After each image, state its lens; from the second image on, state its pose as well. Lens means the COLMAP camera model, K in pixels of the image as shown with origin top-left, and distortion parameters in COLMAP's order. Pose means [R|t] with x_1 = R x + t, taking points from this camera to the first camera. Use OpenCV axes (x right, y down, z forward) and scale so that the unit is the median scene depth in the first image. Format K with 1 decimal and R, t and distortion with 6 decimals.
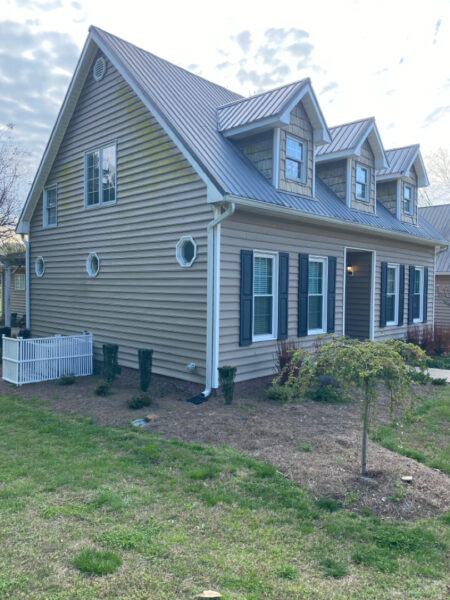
lens RADIAL K [[440.1, 0, 226.3], [0, 440.1, 298.6], [0, 0, 1]] dist [-0.004071, -0.009837]
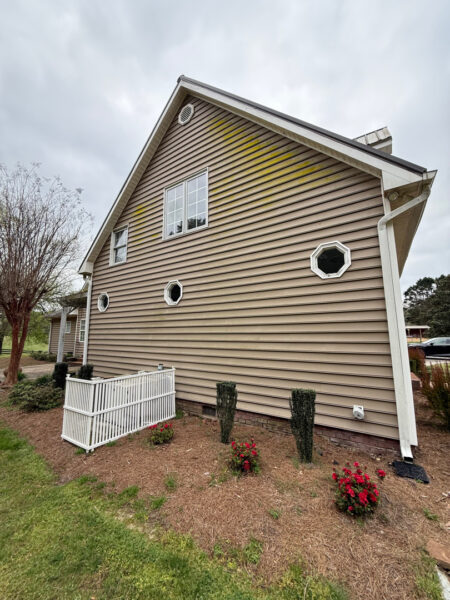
lens RADIAL K [[237.9, 0, 222.0], [0, 237.9, 298.3], [0, 0, 1]] dist [-0.002427, -0.001386]
pose [[0.985926, 0.007117, 0.167029, -0.291580], [0.023319, 0.983472, -0.179553, 0.030277], [-0.165546, 0.180921, 0.969465, 0.494495]]
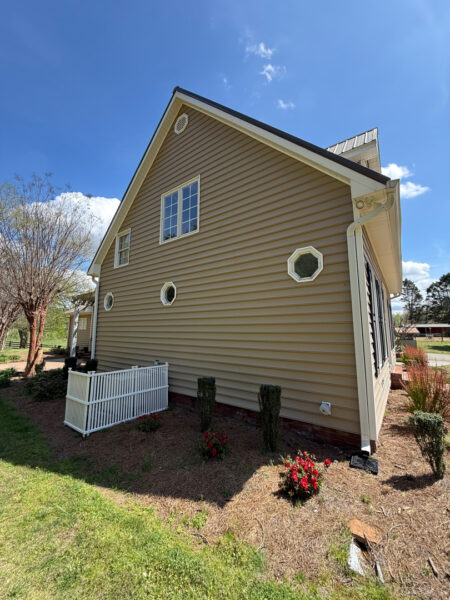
lens RADIAL K [[237.9, 0, 222.5], [0, 237.9, 298.2], [0, 0, 1]] dist [-0.002427, -0.001386]
pose [[0.994563, 0.004552, 0.104033, -0.241380], [0.013099, 0.985640, -0.168352, 0.027729], [-0.103306, 0.168800, 0.980222, 0.456432]]
